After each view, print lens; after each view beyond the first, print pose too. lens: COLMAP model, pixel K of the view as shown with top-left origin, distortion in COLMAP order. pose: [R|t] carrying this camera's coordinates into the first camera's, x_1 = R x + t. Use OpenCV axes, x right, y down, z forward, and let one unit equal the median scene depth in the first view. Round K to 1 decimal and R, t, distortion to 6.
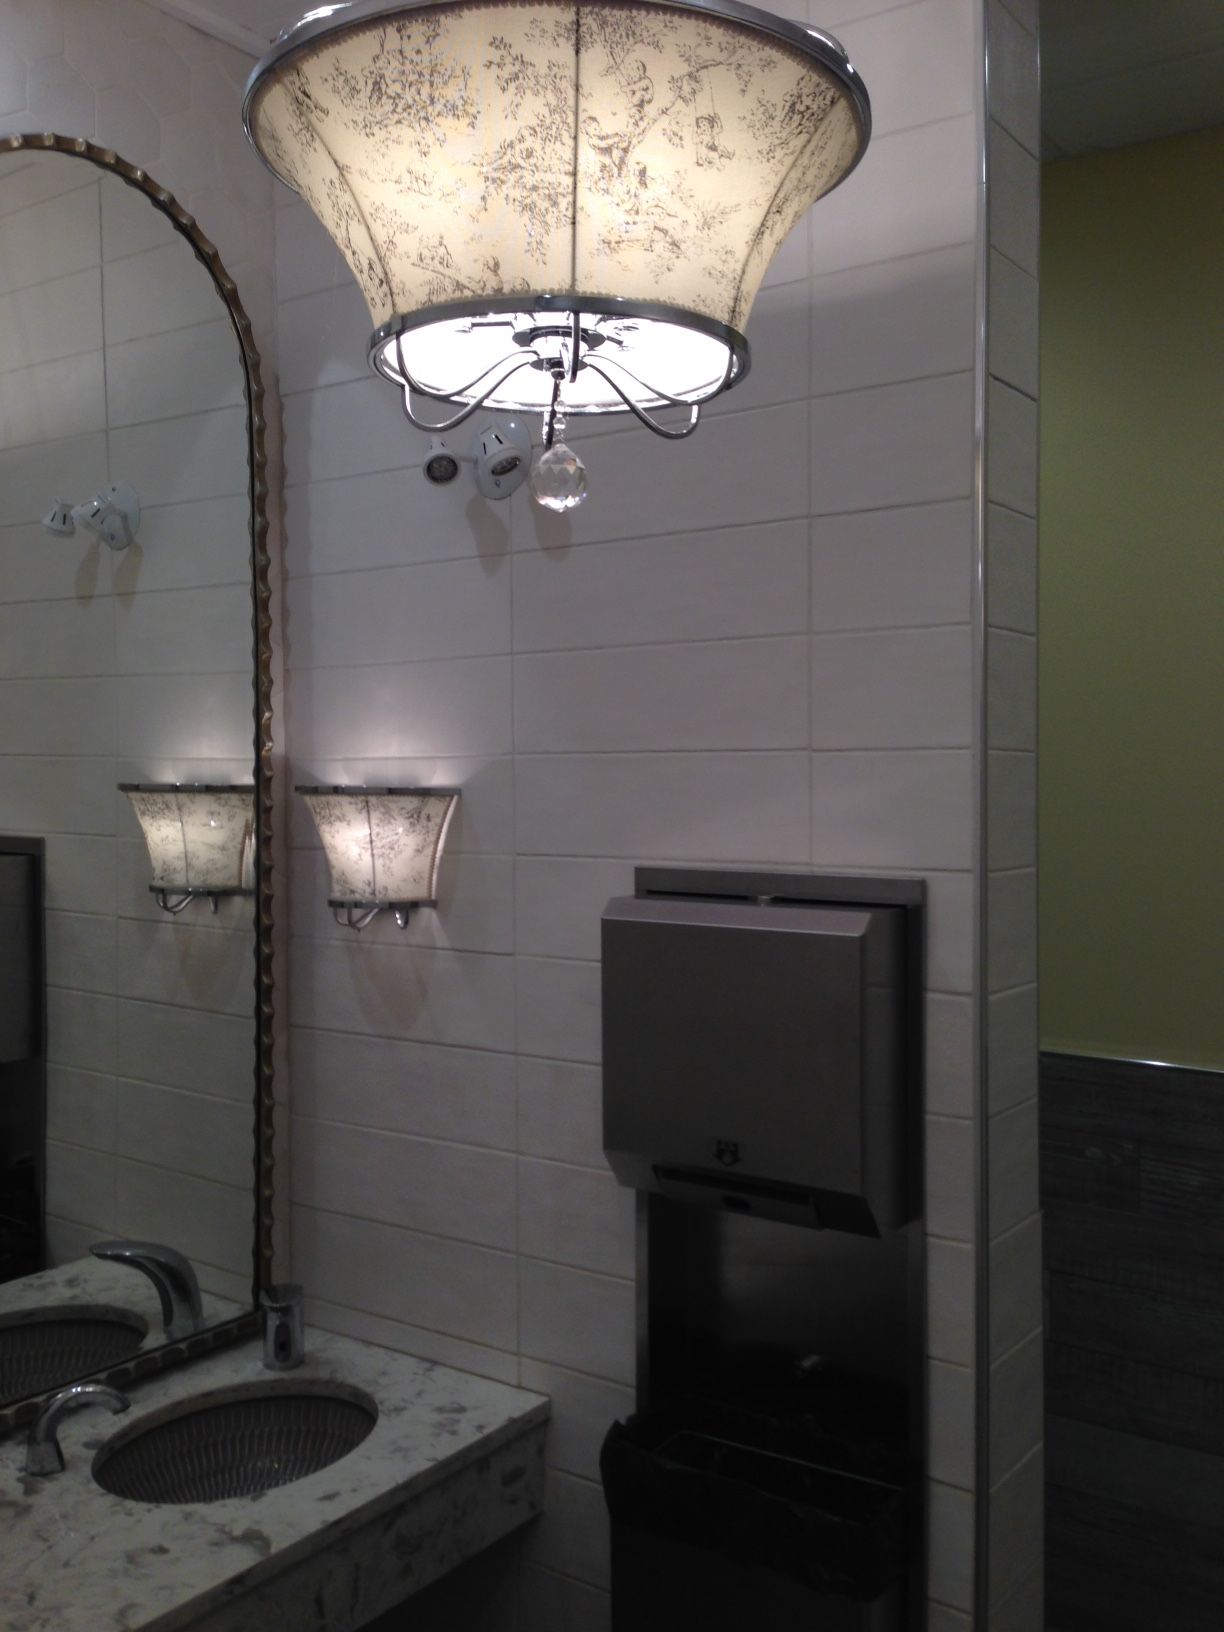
lens RADIAL K [[1491.6, 0, 612.0], [0, 1491.6, 816.2], [0, 0, 1]] dist [-0.007083, 0.000000]
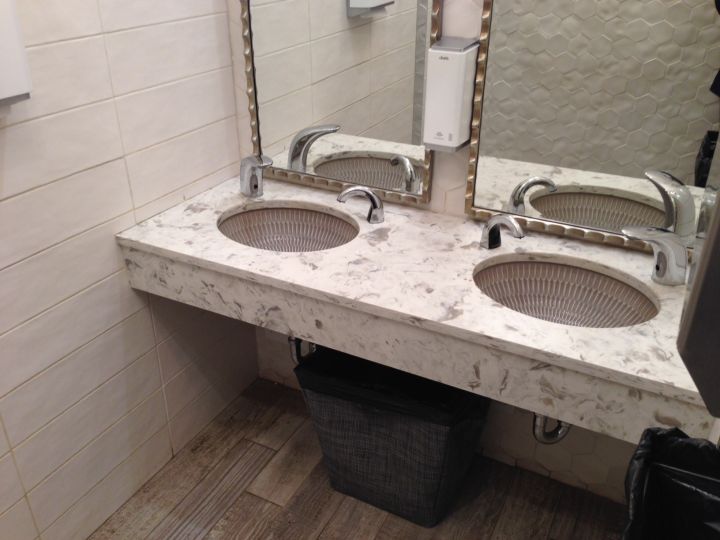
lens RADIAL K [[658.1, 0, 359.5], [0, 658.1, 269.5], [0, 0, 1]] dist [-0.007083, 0.000000]
pose [[0.129130, 0.468405, -0.874027, 0.388632], [-0.027894, 0.882773, 0.468971, 0.059660], [0.991235, -0.036178, 0.127058, 0.726185]]
